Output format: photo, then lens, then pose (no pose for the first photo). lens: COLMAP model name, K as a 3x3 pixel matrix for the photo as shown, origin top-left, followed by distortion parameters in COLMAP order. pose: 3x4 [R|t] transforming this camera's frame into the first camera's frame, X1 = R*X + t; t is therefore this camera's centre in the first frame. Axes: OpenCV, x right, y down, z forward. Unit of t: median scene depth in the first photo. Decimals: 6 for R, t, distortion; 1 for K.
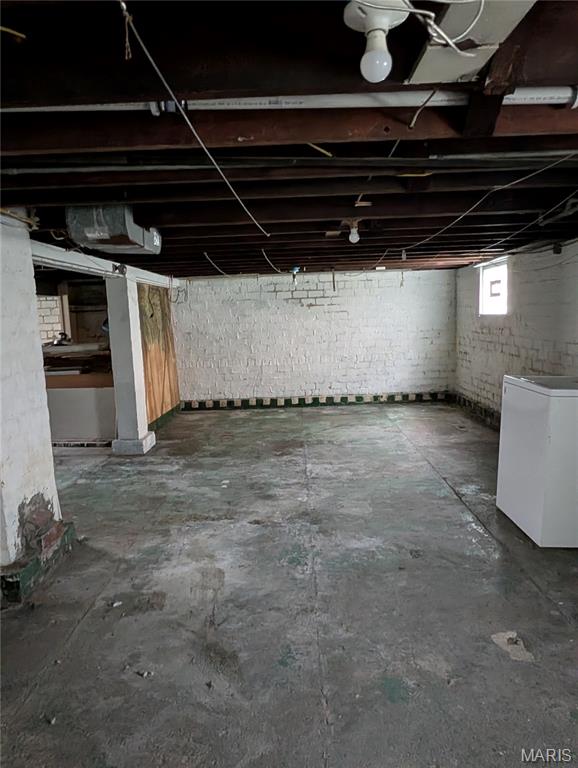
lens RADIAL K [[538.3, 0, 288.6], [0, 538.3, 386.3], [0, 0, 1]] dist [-0.004173, 0.000687]
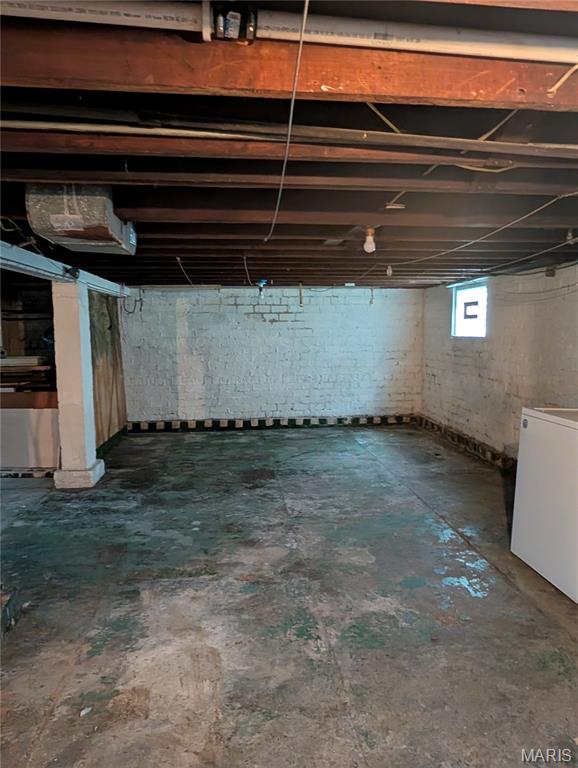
lens RADIAL K [[538.3, 0, 288.6], [0, 538.3, 386.3], [0, 0, 1]] dist [-0.004173, 0.000687]
pose [[0.992056, 0.017804, 0.124531, -0.063787], [-0.014478, 0.999515, -0.027564, -0.015330], [-0.124962, 0.025542, 0.991833, 0.095095]]
